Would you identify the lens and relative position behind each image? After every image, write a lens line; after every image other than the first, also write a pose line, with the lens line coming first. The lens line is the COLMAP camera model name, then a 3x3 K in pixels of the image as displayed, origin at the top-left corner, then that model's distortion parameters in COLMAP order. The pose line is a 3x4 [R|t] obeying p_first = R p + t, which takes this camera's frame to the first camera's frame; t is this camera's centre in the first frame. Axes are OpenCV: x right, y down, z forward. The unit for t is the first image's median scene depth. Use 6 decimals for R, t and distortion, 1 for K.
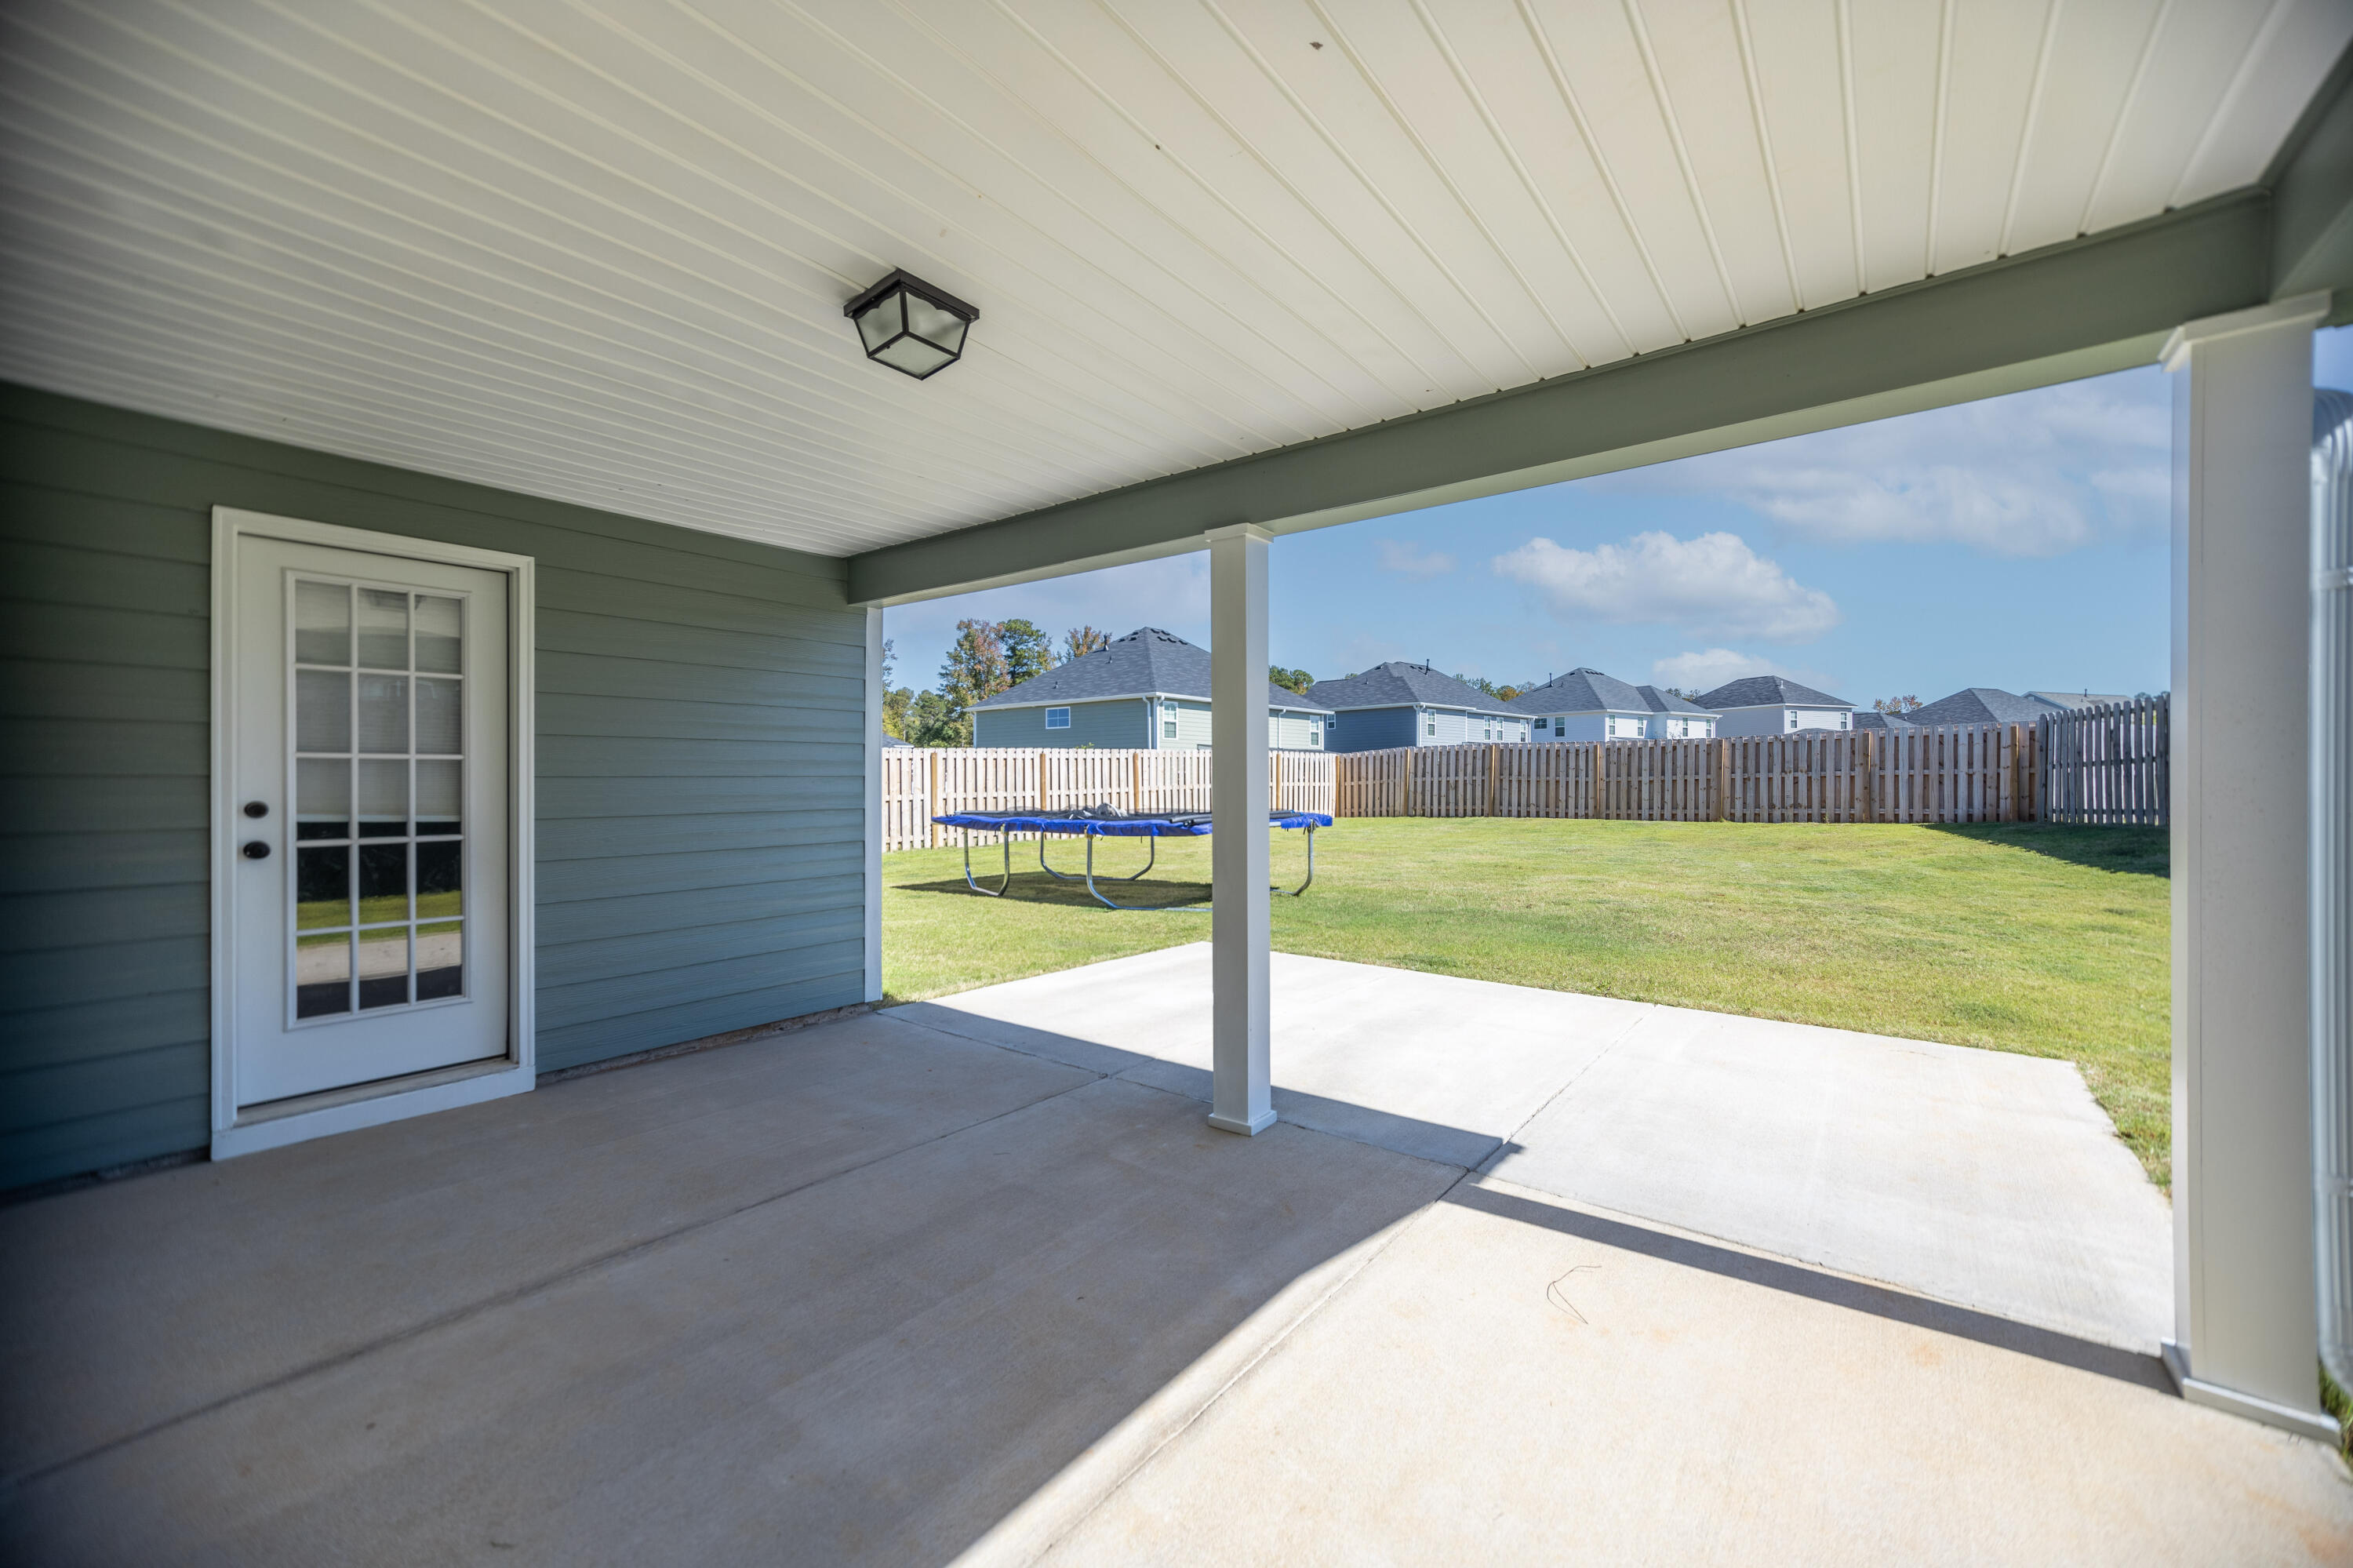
lens RADIAL K [[921.7, 0, 1187.0], [0, 921.7, 782.3], [0, 0, 1]] dist [-0.002172, -0.000244]
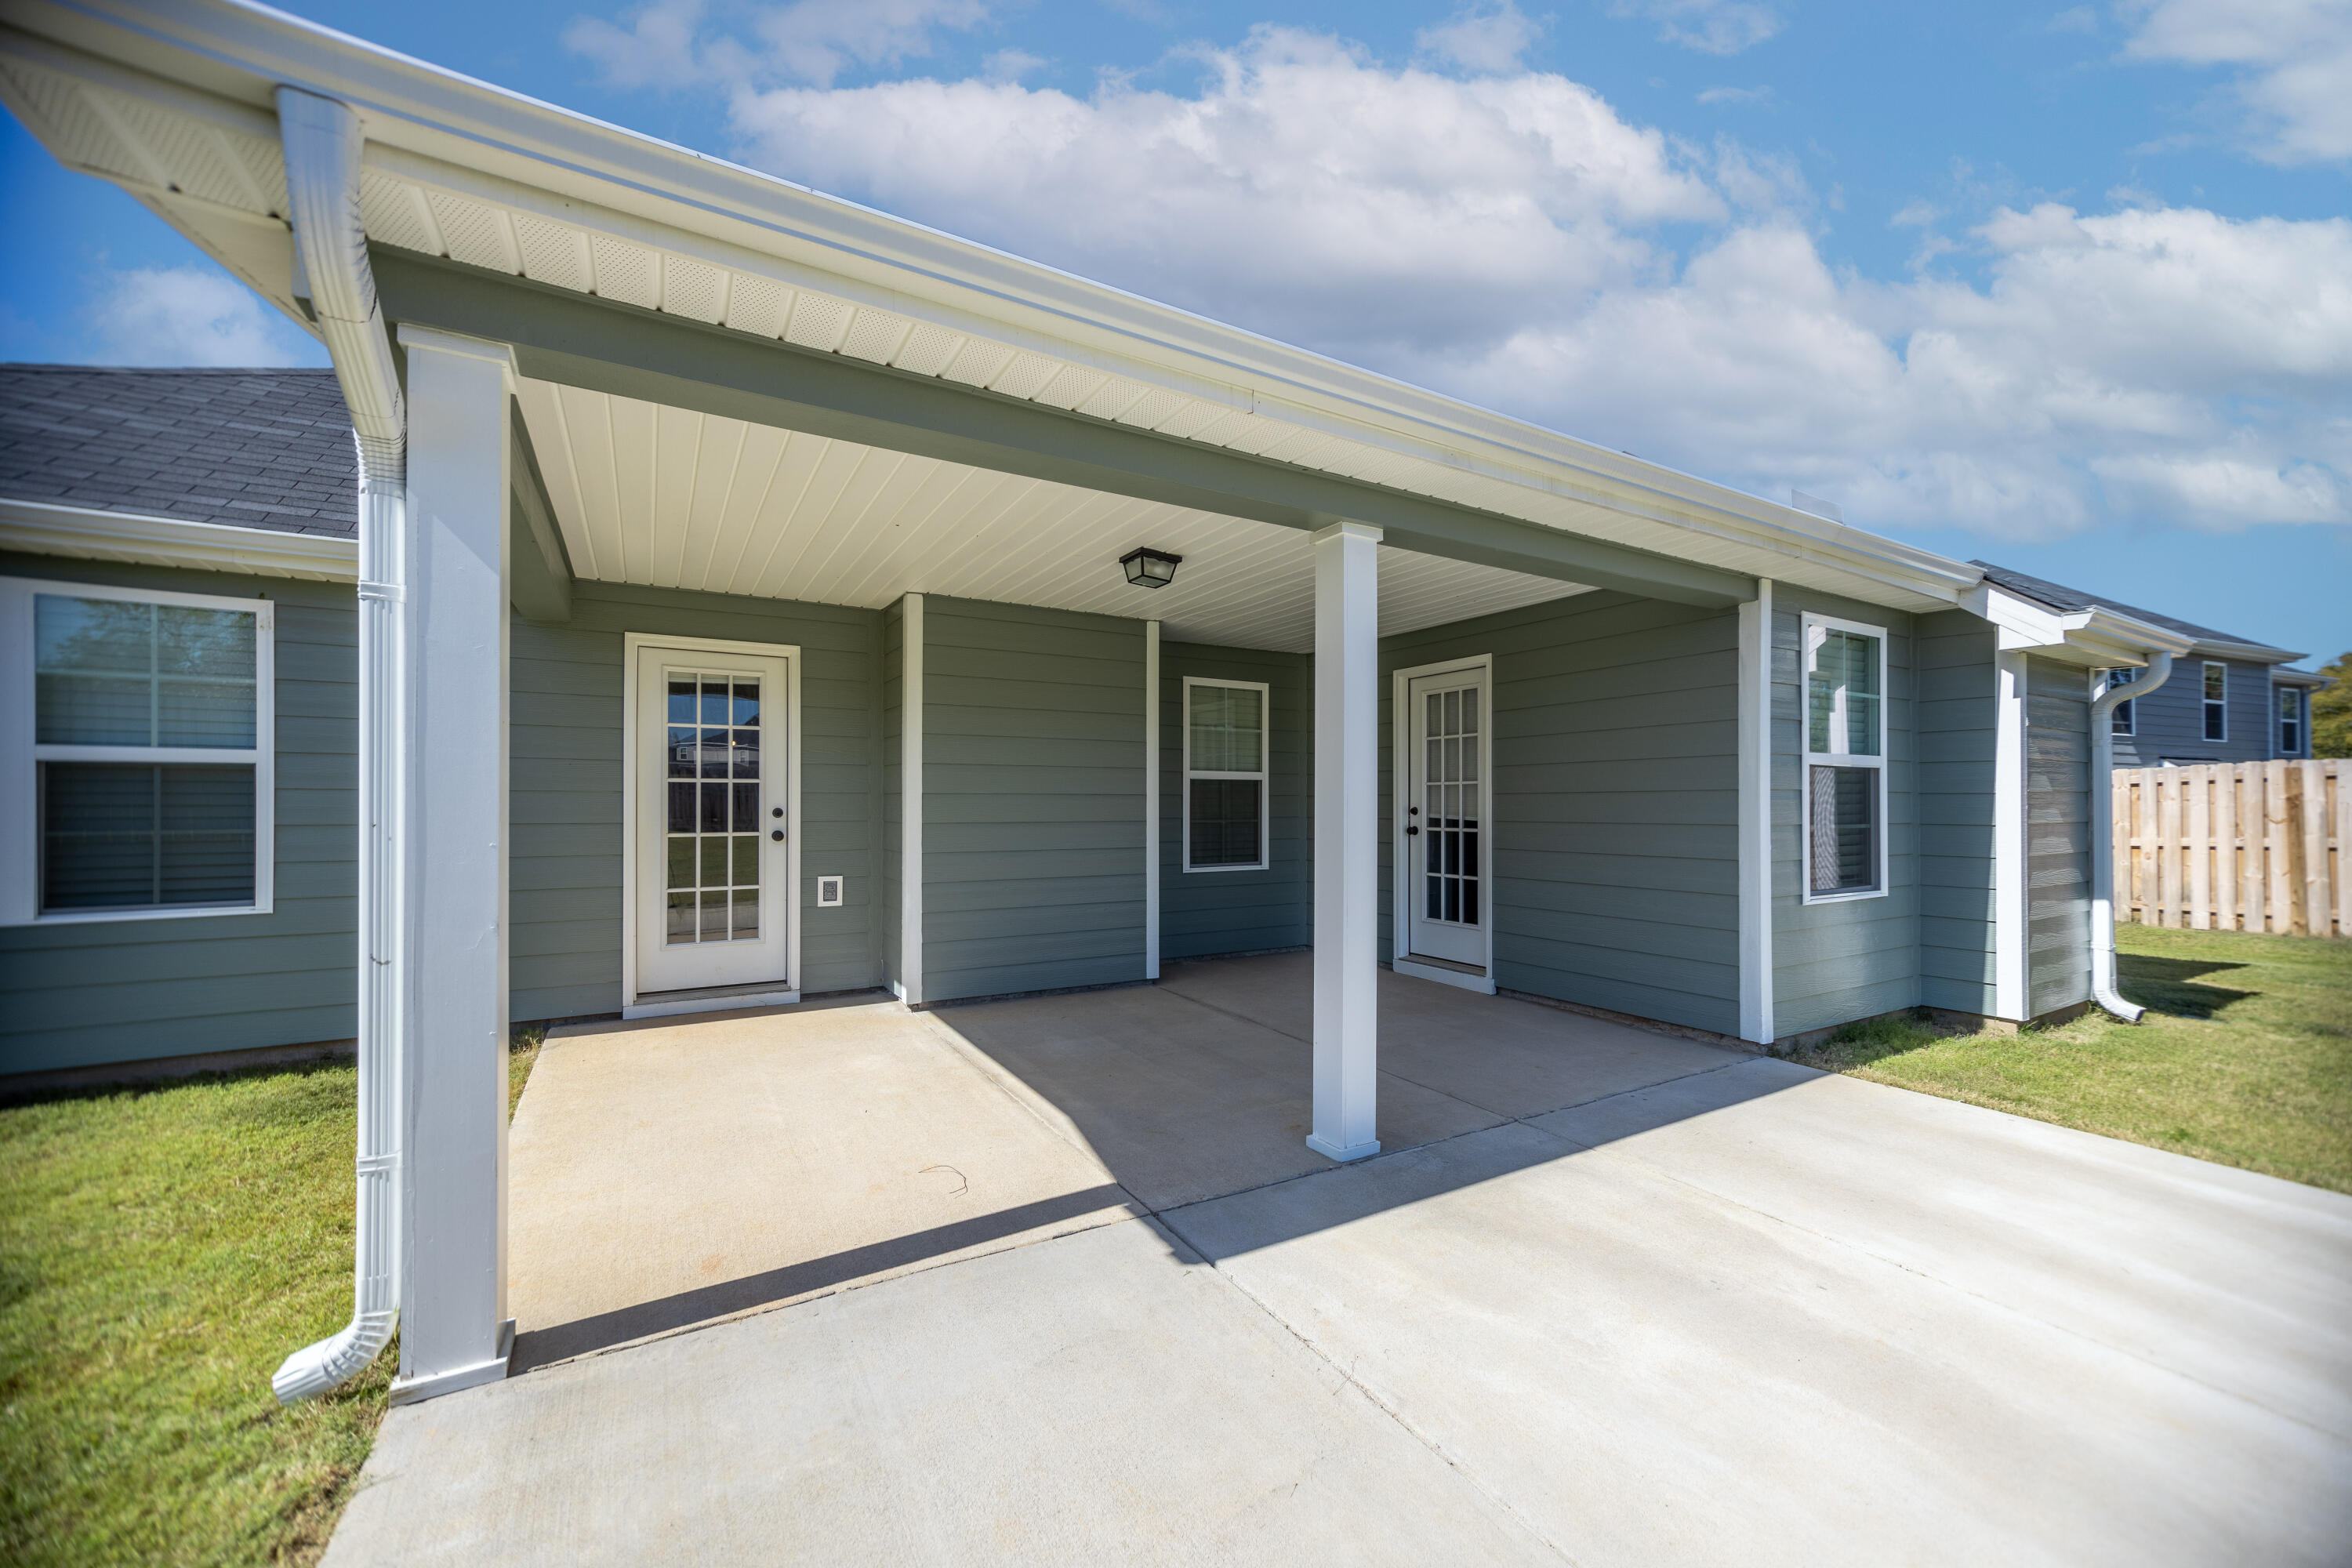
lens RADIAL K [[921.3, 0, 1189.8], [0, 921.3, 794.1], [0, 0, 1]] dist [-0.002172, -0.000244]
pose [[-0.373885, -0.009295, -0.927429, 1.113690], [-0.002648, 0.999956, -0.008954, 0.012474], [0.927471, -0.000892, -0.373893, 1.335608]]
